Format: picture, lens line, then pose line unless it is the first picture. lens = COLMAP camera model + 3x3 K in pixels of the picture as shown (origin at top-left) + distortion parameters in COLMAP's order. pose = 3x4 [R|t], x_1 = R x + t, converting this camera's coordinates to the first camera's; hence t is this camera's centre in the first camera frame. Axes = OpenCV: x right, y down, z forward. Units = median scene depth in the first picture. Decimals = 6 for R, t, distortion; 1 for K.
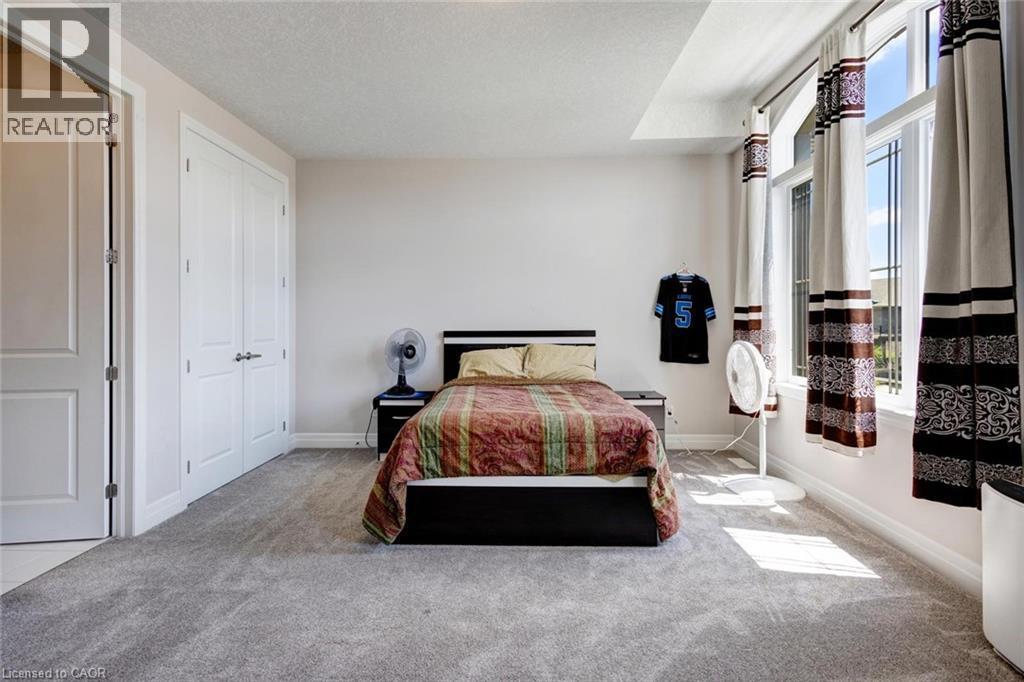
lens RADIAL K [[483.9, 0, 535.2], [0, 483.9, 322.8], [0, 0, 1]] dist [0.011162, -0.000173]
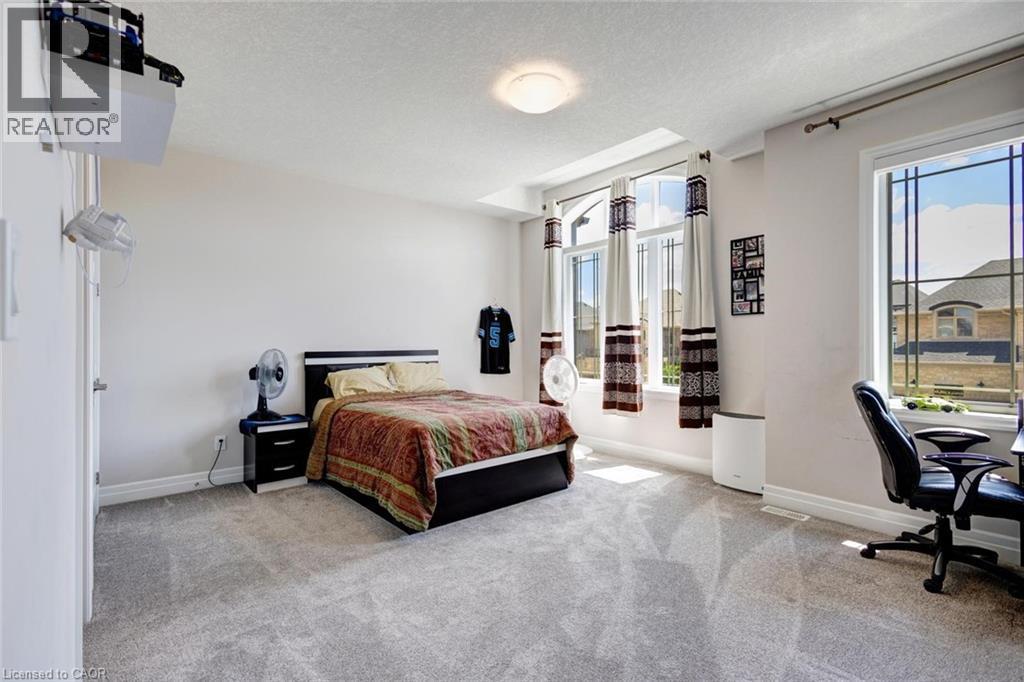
lens RADIAL K [[483.9, 0, 517.1], [0, 483.9, 341.6], [0, 0, 1]] dist [0.011162, -0.000173]
pose [[0.732147, 0.003241, 0.681139, -0.875335], [0.000316, 0.999987, -0.005098, 0.002293], [-0.681147, 0.003948, 0.732136, -0.019486]]
